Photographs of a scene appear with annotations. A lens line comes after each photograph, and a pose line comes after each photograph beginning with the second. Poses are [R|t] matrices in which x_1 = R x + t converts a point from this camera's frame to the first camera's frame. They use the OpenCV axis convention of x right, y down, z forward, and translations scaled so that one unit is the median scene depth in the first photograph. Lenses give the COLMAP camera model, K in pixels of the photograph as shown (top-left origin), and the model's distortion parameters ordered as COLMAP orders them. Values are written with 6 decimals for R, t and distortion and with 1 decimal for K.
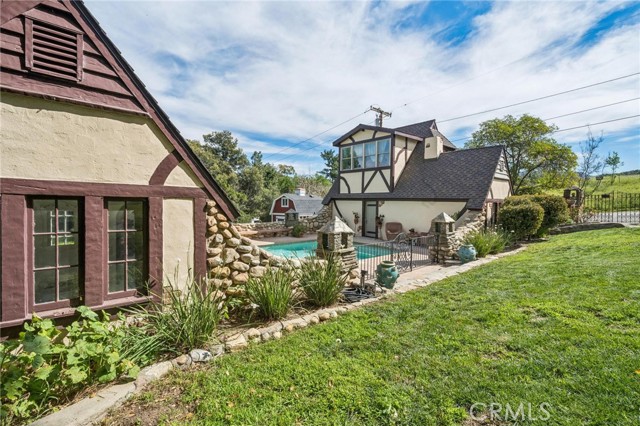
lens RADIAL K [[282.3, 0, 316.3], [0, 282.3, 203.6], [0, 0, 1]] dist [-0.002721, -0.000116]
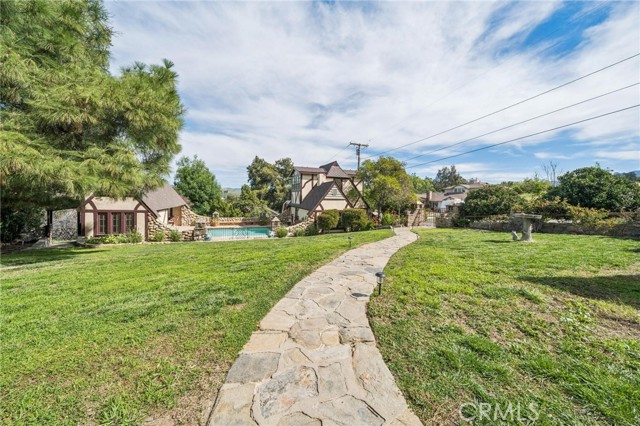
lens RADIAL K [[220.6, 0, 315.1], [0, 220.6, 202.0], [0, 0, 1]] dist [-0.001253, -0.000087]
pose [[0.933964, 0.014863, -0.357058, 0.839313], [-0.012838, 0.999885, 0.008039, -0.063803], [0.357137, -0.002924, 0.934048, -0.318093]]
